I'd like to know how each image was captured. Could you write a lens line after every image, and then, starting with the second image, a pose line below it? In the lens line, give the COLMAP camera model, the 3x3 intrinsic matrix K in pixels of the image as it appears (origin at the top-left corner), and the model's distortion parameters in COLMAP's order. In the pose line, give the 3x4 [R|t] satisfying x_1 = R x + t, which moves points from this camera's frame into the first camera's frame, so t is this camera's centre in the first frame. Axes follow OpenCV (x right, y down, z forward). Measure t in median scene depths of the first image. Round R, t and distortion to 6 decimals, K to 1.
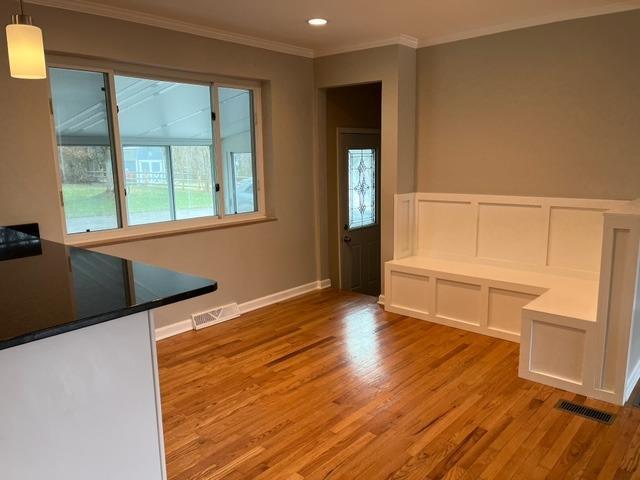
lens RADIAL K [[484.8, 0, 324.1], [0, 484.8, 246.7], [0, 0, 1]] dist [0.066593, -0.075088]
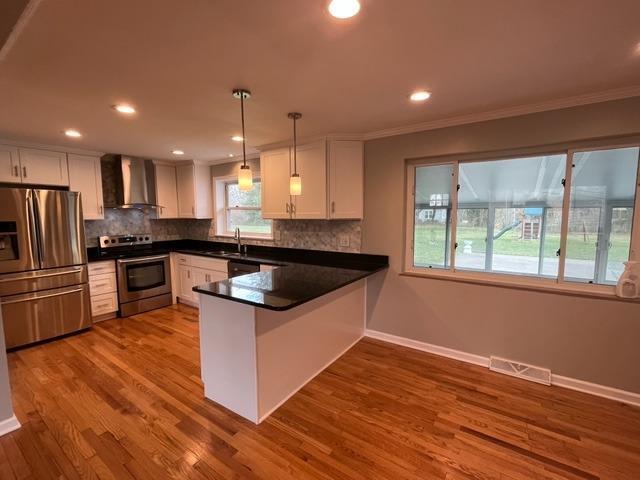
lens RADIAL K [[289.0, 0, 319.1], [0, 289.0, 244.6], [0, 0, 1]] dist [-0.002597, -0.000339]
pose [[0.118599, 0.121912, -0.985430, 0.327453], [-0.181731, 0.978336, 0.099163, -0.113707], [0.976170, 0.167322, 0.138185, 0.462063]]
